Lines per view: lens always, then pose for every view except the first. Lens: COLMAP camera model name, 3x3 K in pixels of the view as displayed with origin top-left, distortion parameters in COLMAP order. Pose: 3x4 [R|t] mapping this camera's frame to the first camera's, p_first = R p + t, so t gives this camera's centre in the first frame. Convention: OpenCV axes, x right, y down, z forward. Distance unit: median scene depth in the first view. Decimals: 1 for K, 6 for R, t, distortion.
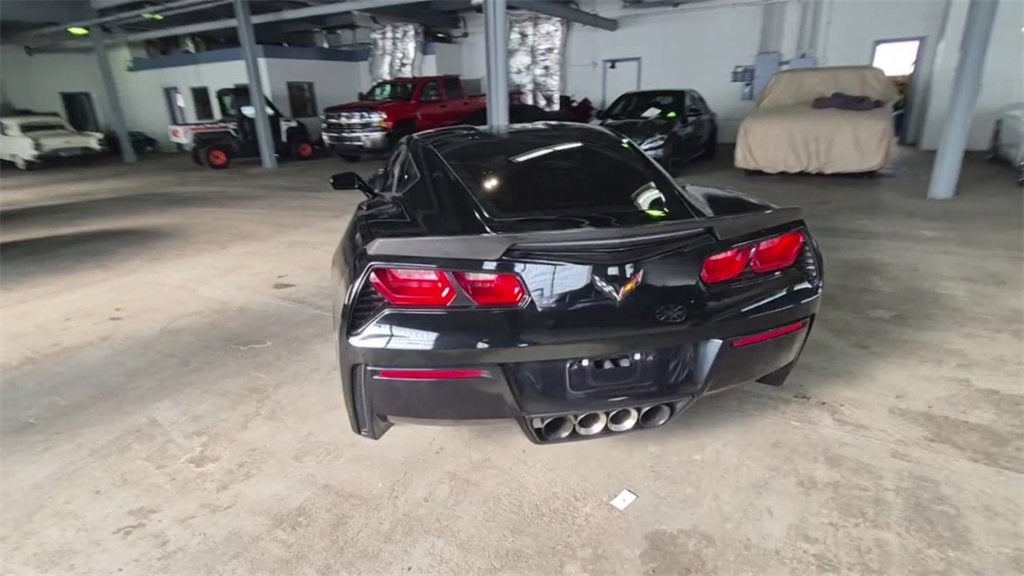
lens RADIAL K [[555.1, 0, 511.2], [0, 555.1, 288.2], [0, 0, 1]] dist [0.001457, 0.001289]
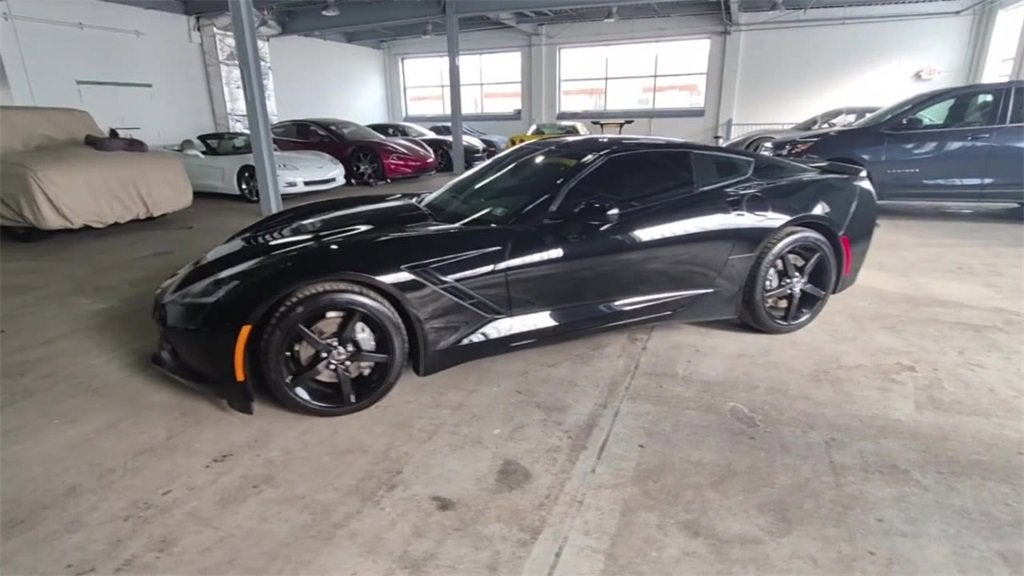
lens RADIAL K [[555.1, 0, 514.1], [0, 555.1, 291.8], [0, 0, 1]] dist [0.001457, 0.001289]
pose [[-0.164031, -0.255083, 0.952904, -1.429942], [0.347450, 0.889145, 0.297825, -0.498350], [-0.923240, 0.379939, -0.057219, 1.659515]]
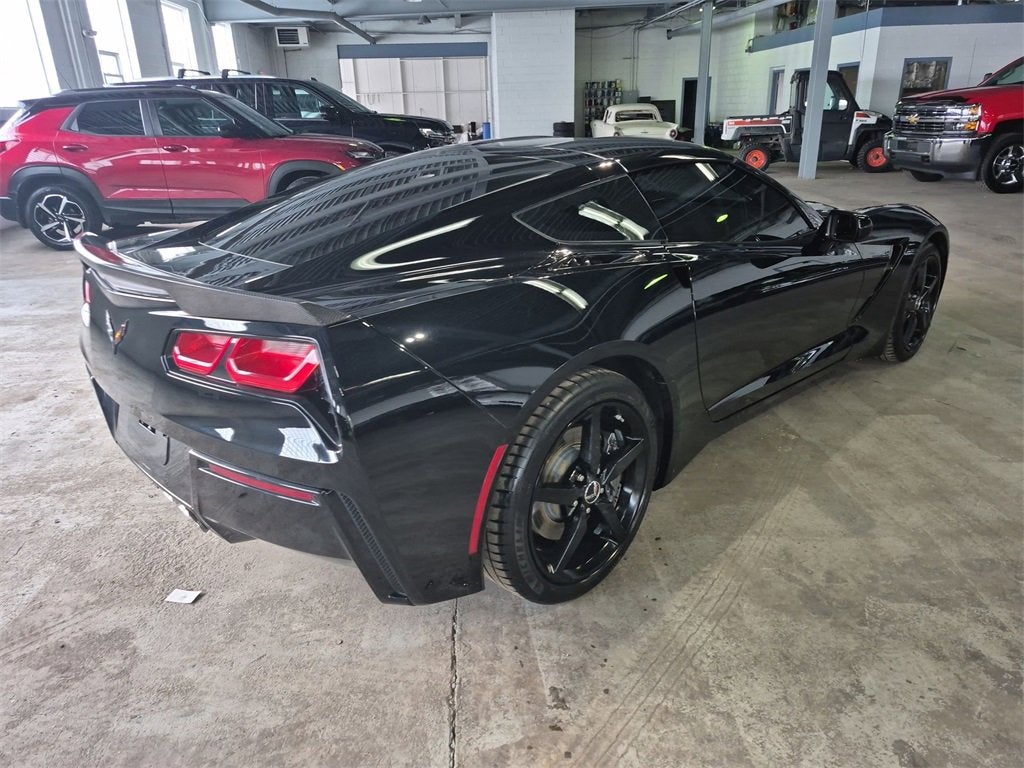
lens RADIAL K [[710.9, 0, 512.4], [0, 710.9, 373.3], [0, 0, 1]] dist [0.057015, -0.046055]
pose [[0.561660, 0.306422, -0.768534, 0.938427], [-0.261360, 0.947036, 0.186585, -0.212204], [0.785003, 0.096067, 0.611998, 0.527728]]
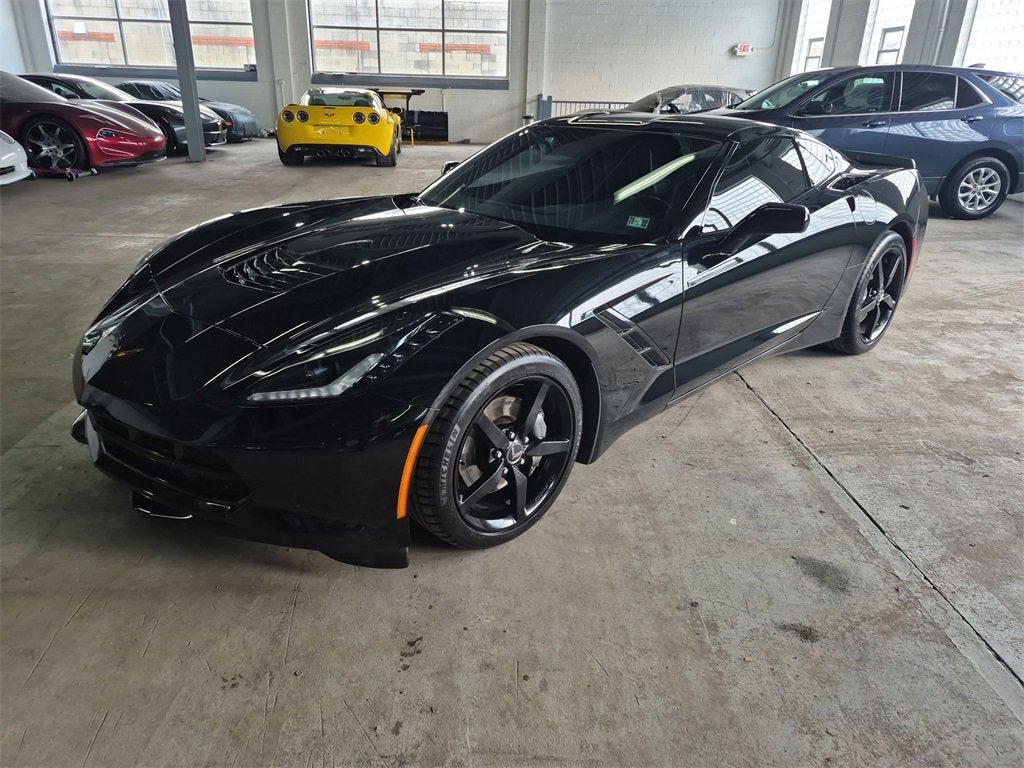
lens RADIAL K [[710.9, 0, 504.8], [0, 710.9, 376.8], [0, 0, 1]] dist [0.057015, -0.046055]
pose [[-0.537192, -0.293128, 0.790886, -1.090324], [0.272879, 0.826843, 0.491801, -0.693639], [-0.798099, 0.480008, -0.364185, 2.200377]]
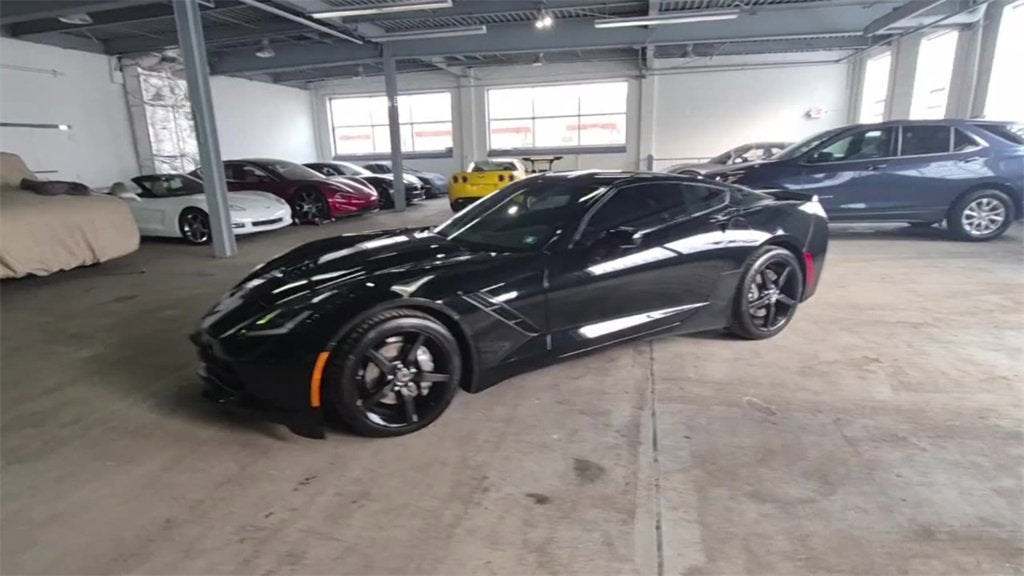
lens RADIAL K [[555.1, 0, 509.4], [0, 555.1, 293.8], [0, 0, 1]] dist [0.001457, 0.001289]
pose [[-0.300536, -0.187859, 0.935087, -1.481332], [0.352074, 0.889317, 0.291820, -0.588200], [-0.886409, 0.416922, -0.201132, 1.900173]]
